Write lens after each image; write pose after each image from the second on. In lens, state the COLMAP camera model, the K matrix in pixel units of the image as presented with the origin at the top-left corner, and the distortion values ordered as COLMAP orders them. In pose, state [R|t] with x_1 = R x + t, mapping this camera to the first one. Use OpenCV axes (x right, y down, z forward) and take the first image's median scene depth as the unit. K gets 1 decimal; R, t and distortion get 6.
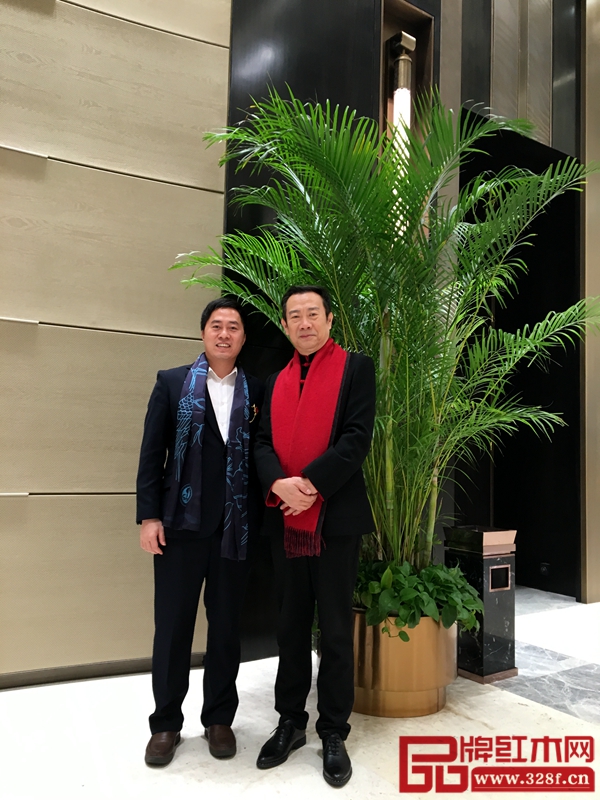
lens RADIAL K [[675.6, 0, 300.0], [0, 675.6, 400.0], [0, 0, 1]] dist [-0.003670, 0.002155]
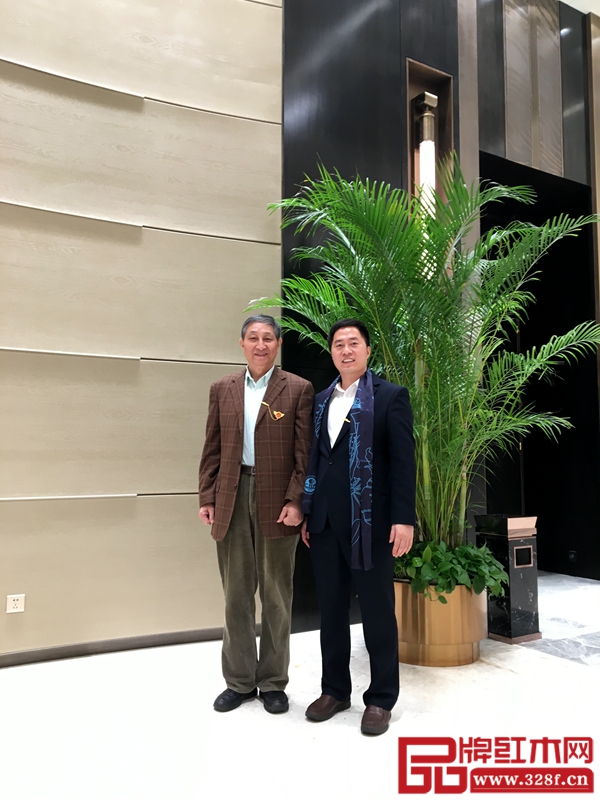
lens RADIAL K [[662.6, 0, 300.0], [0, 662.6, 400.0], [0, 0, 1]] dist [0.017558, -0.001478]
pose [[0.997827, -0.033791, -0.056569, -0.023823], [0.033148, 0.999375, -0.012276, -0.012547], [0.056949, 0.010374, 0.998323, -0.213038]]
